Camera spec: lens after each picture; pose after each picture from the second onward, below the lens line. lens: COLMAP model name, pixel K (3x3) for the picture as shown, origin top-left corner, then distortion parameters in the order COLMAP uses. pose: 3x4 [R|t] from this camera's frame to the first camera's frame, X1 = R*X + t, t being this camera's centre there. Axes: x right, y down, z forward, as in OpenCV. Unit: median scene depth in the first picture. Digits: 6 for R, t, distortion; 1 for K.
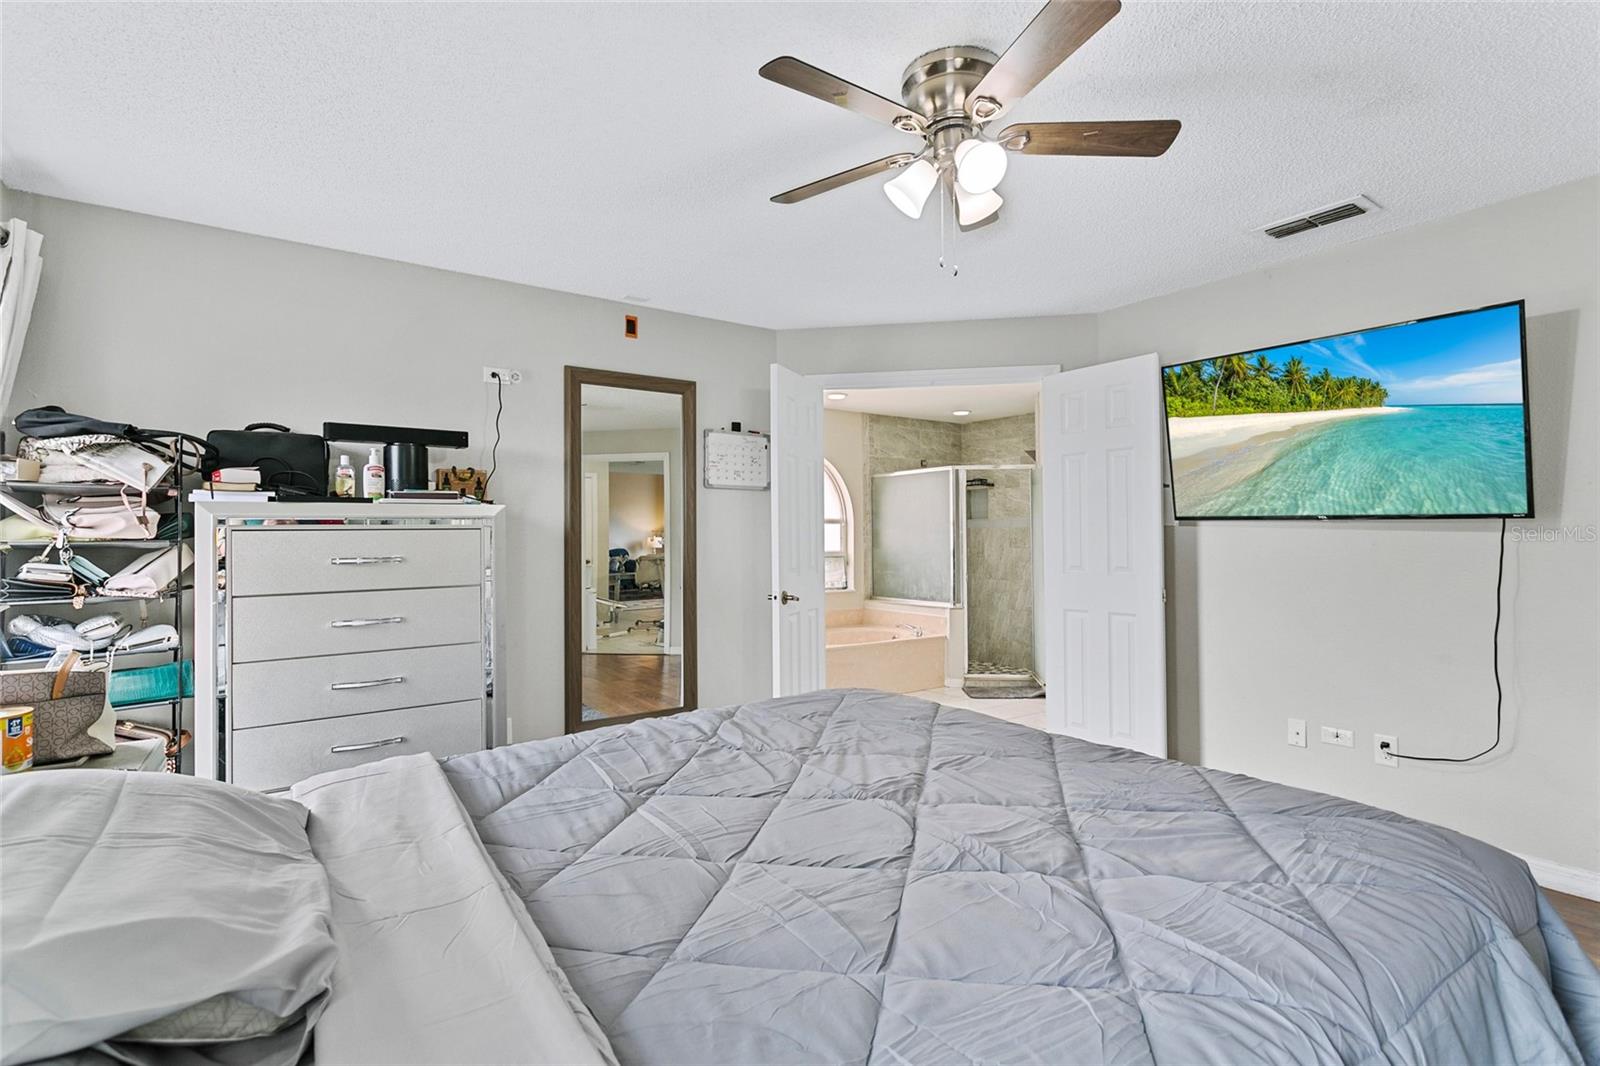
lens RADIAL K [[760.8, 0, 810.3], [0, 760.8, 526.8], [0, 0, 1]] dist [-0.000281, 0.001044]
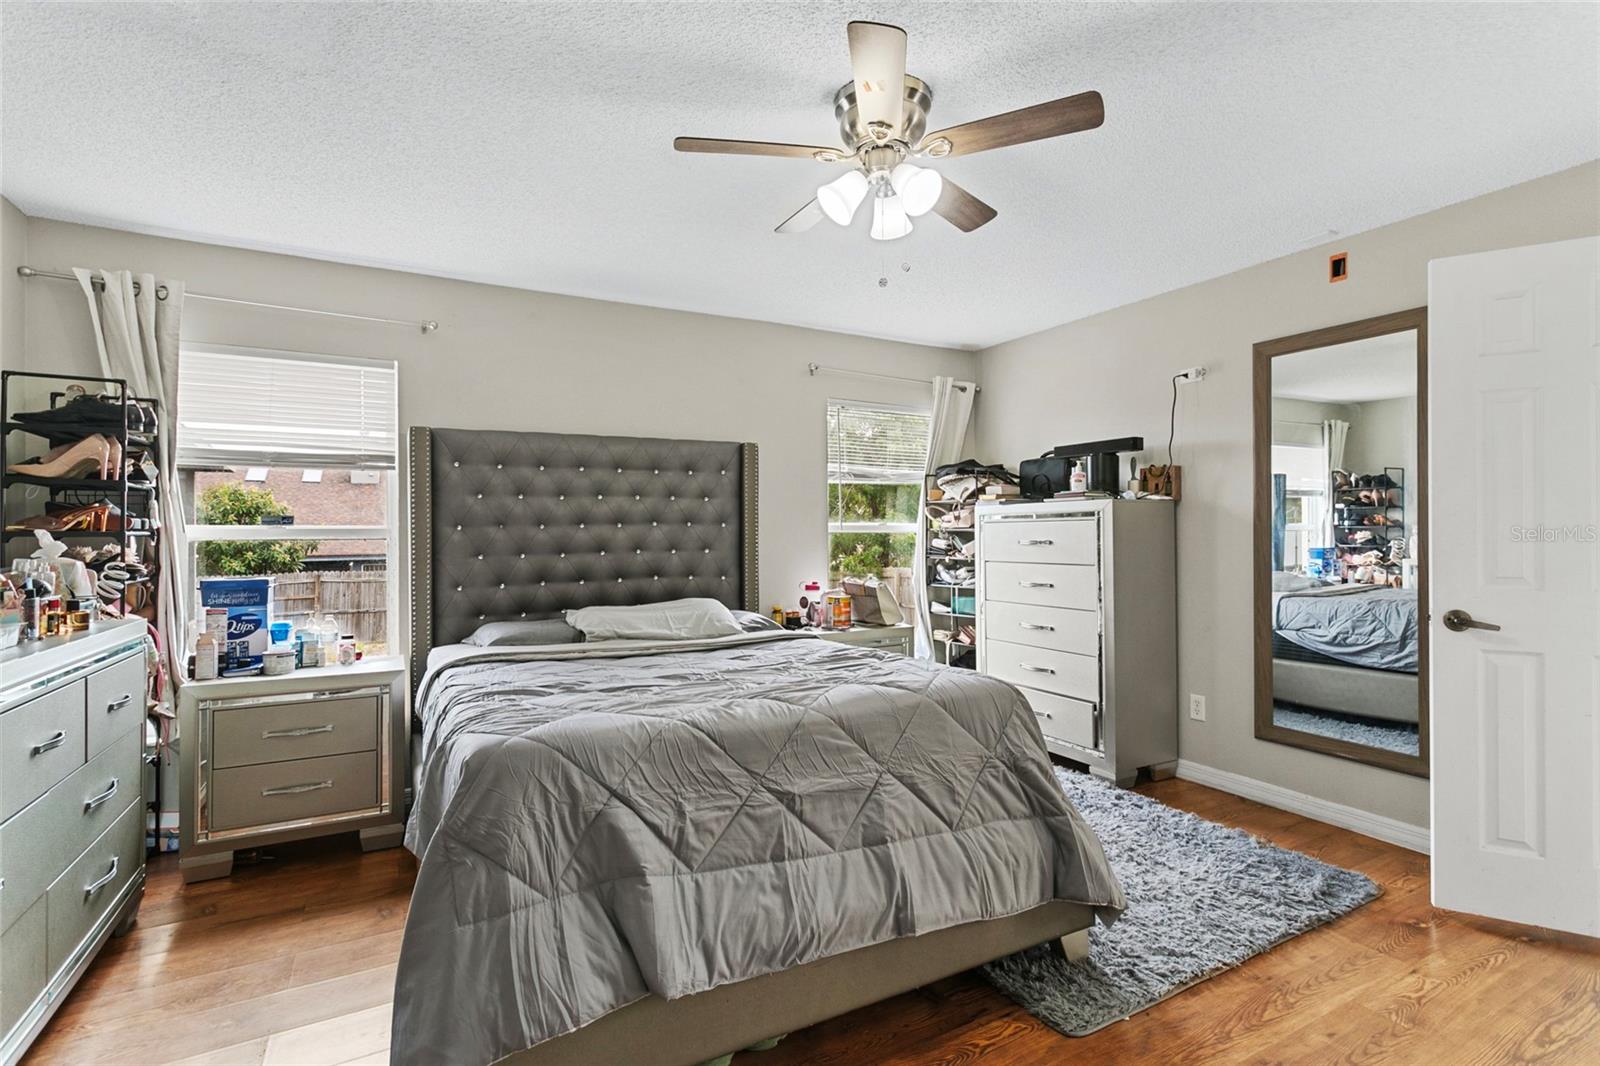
lens RADIAL K [[760.8, 0, 810.3], [0, 760.8, 526.8], [0, 0, 1]] dist [-0.000281, 0.001044]
pose [[-0.133116, 0.000397, -0.991100, 0.797086], [0.019092, 0.999815, -0.002164, 0.008644], [0.990917, -0.019210, -0.133099, 0.659673]]
